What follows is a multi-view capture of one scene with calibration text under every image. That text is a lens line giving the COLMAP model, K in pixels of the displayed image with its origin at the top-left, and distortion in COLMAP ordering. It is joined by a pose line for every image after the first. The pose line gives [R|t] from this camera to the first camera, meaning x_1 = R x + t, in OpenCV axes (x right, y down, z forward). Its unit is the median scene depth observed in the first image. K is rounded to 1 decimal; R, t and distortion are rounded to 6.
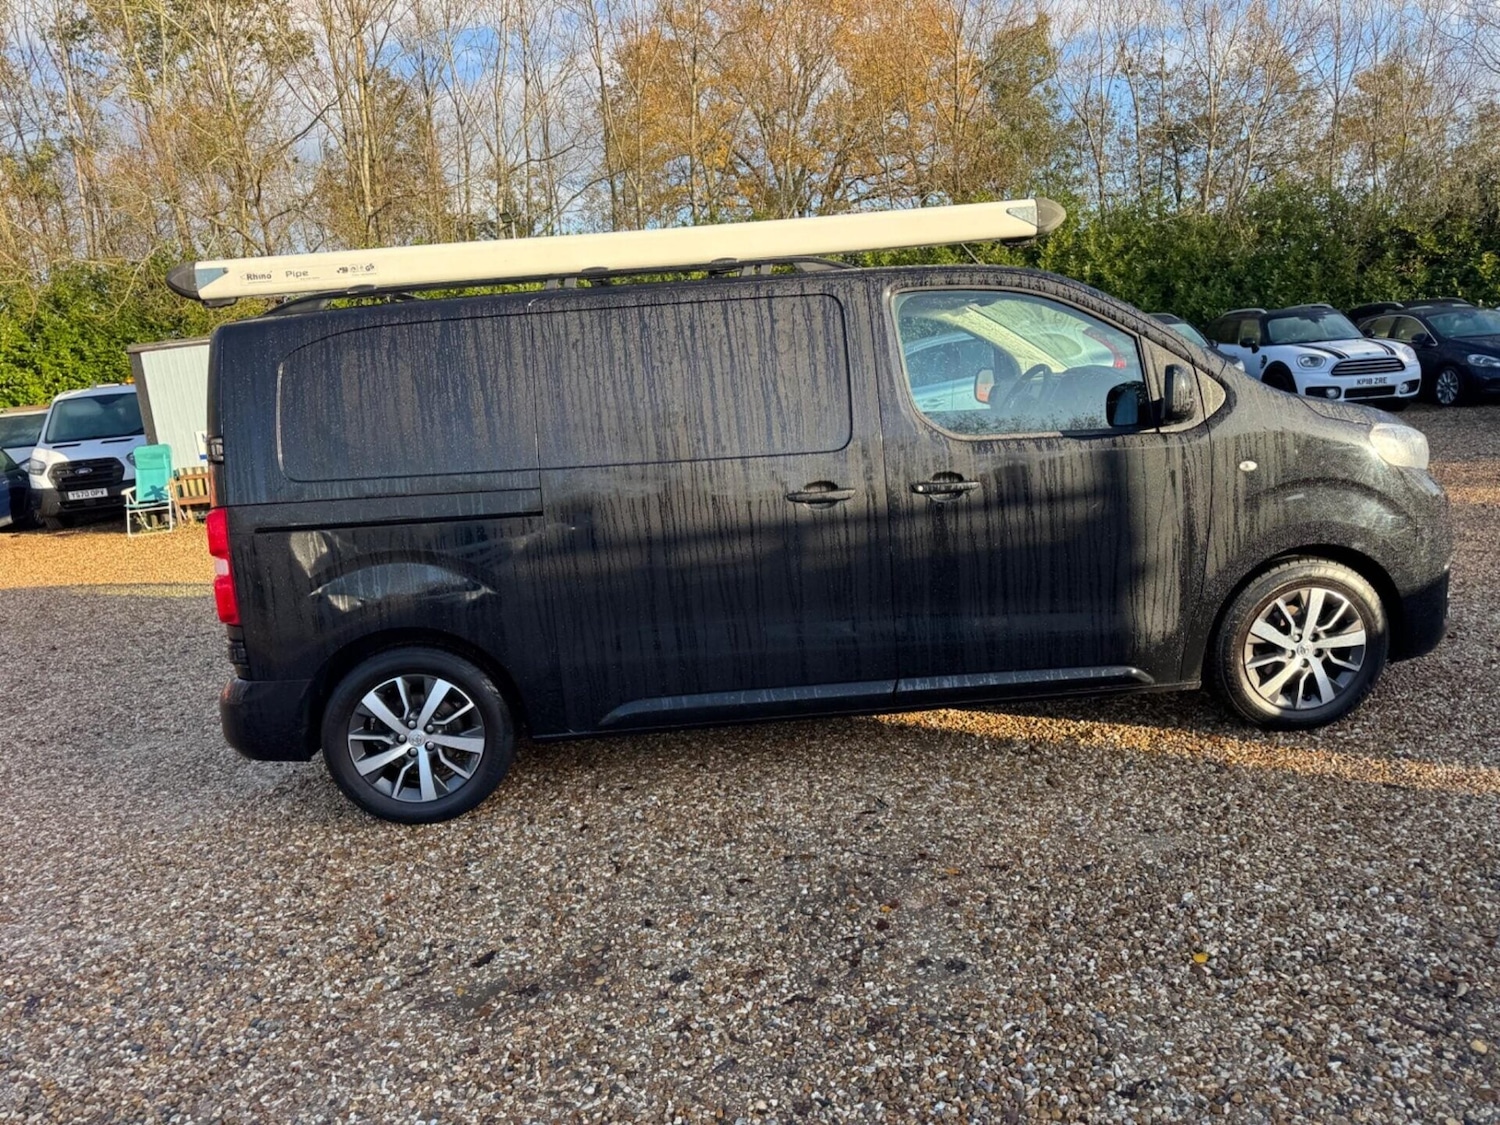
lens RADIAL K [[1055.7, 0, 750.0], [0, 1055.7, 571.4], [0, 0, 1]] dist [0.022747, -0.022858]
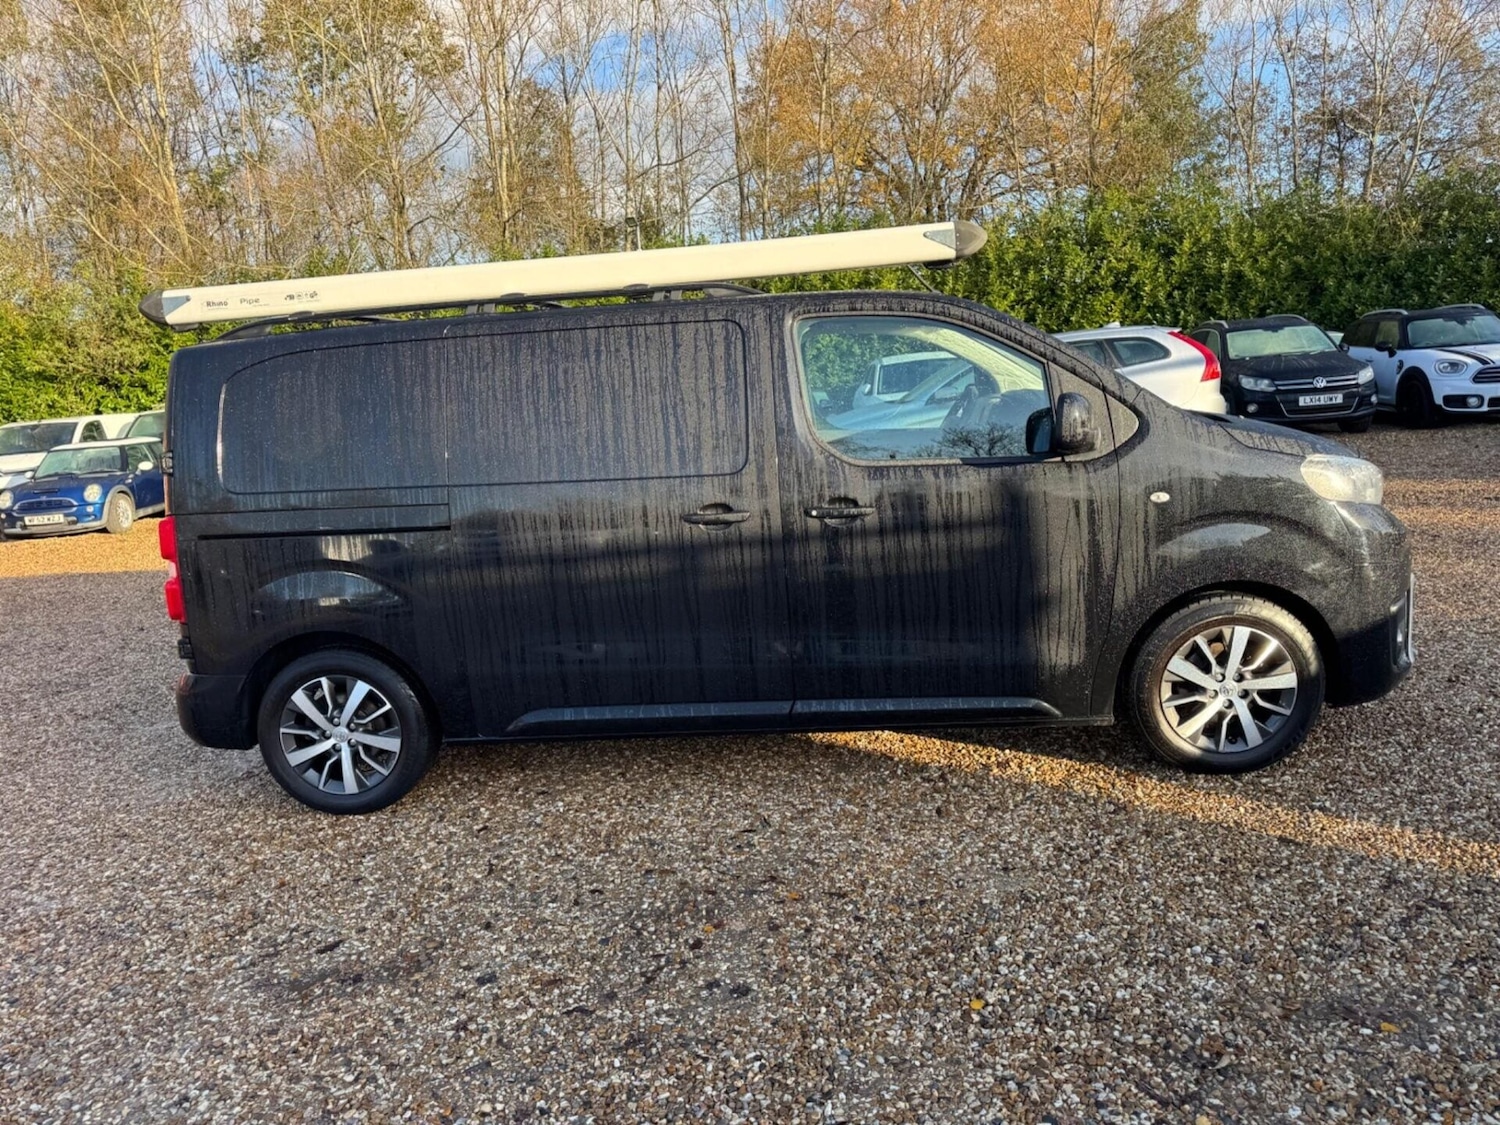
lens RADIAL K [[1055.7, 0, 750.0], [0, 1055.7, 571.4], [0, 0, 1]] dist [0.022747, -0.022858]
pose [[0.989725, 0.031503, -0.139470, 0.241686], [-0.031000, 0.999503, 0.005775, -0.026743], [0.139583, -0.001392, 0.990209, -0.004508]]
